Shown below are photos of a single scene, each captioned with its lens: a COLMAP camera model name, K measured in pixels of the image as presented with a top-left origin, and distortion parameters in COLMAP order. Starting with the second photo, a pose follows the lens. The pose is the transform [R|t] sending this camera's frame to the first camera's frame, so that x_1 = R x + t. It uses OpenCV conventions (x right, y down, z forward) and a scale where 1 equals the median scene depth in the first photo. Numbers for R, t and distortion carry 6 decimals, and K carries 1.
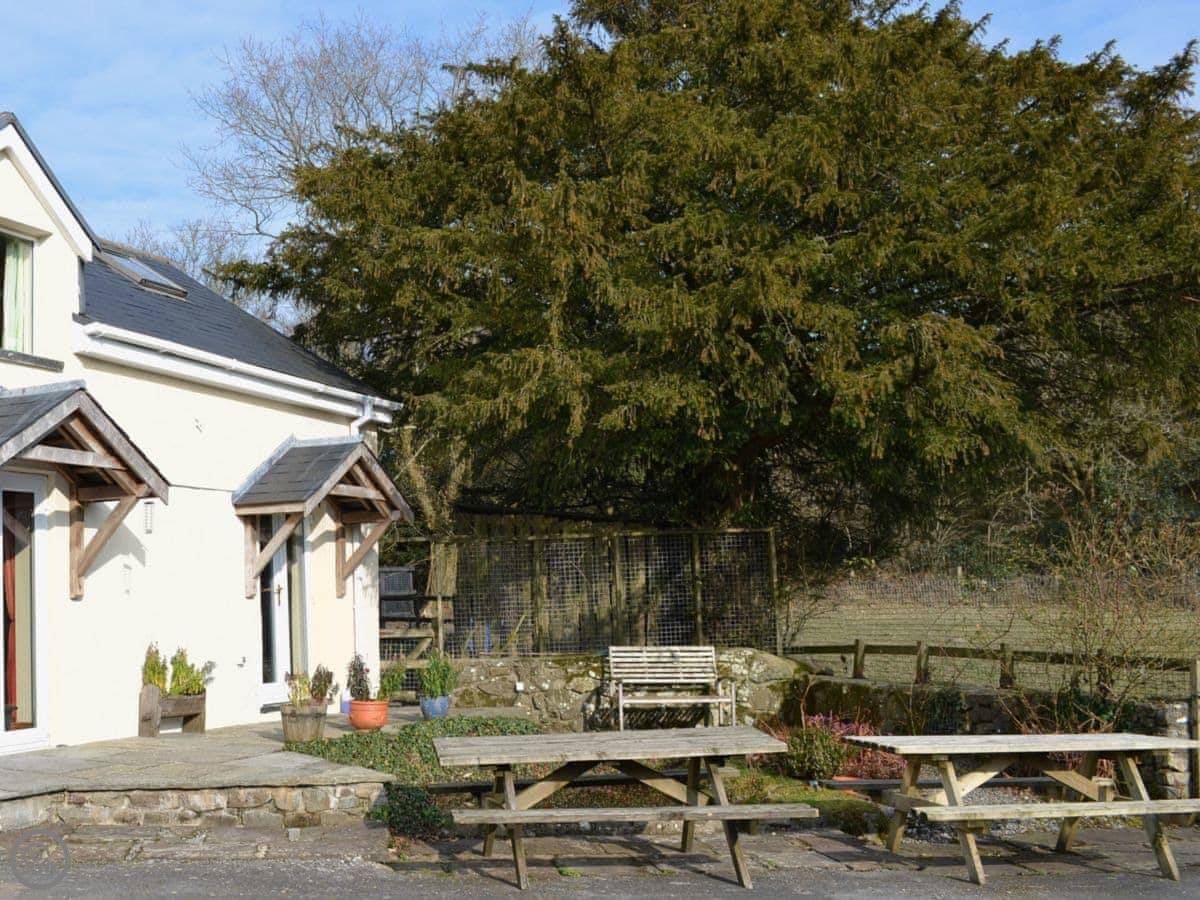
lens RADIAL K [[1096.2, 0, 600.0], [0, 1096.2, 450.0], [0, 0, 1]] dist [-0.019235, -0.016929]
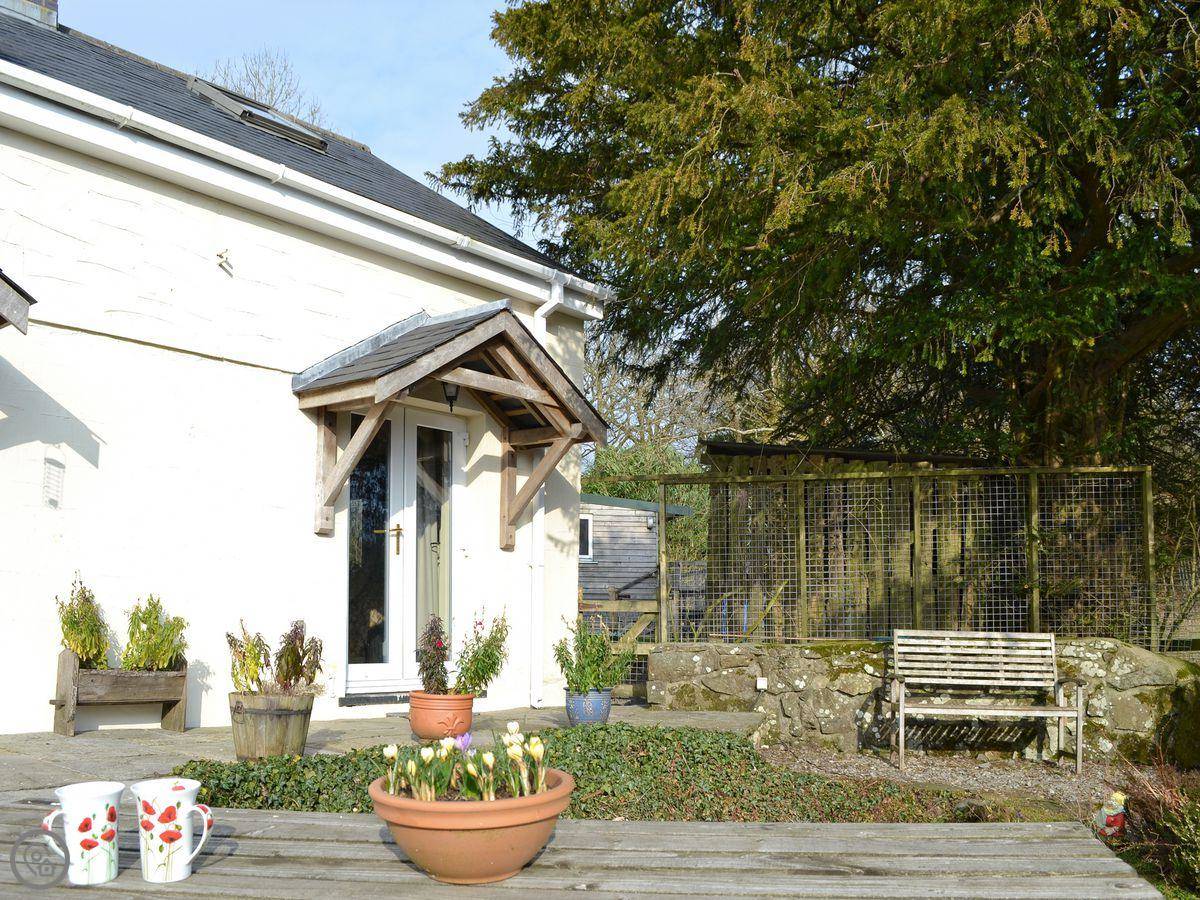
lens RADIAL K [[1394.2, 0, 601.0], [0, 1394.2, 498.6], [0, 0, 1]] dist [-0.171233, 0.220064]
pose [[0.974758, 0.010642, -0.223012, 0.020945], [0.007165, 0.996858, 0.078890, 0.030740], [0.223150, -0.078496, 0.971618, 0.140099]]
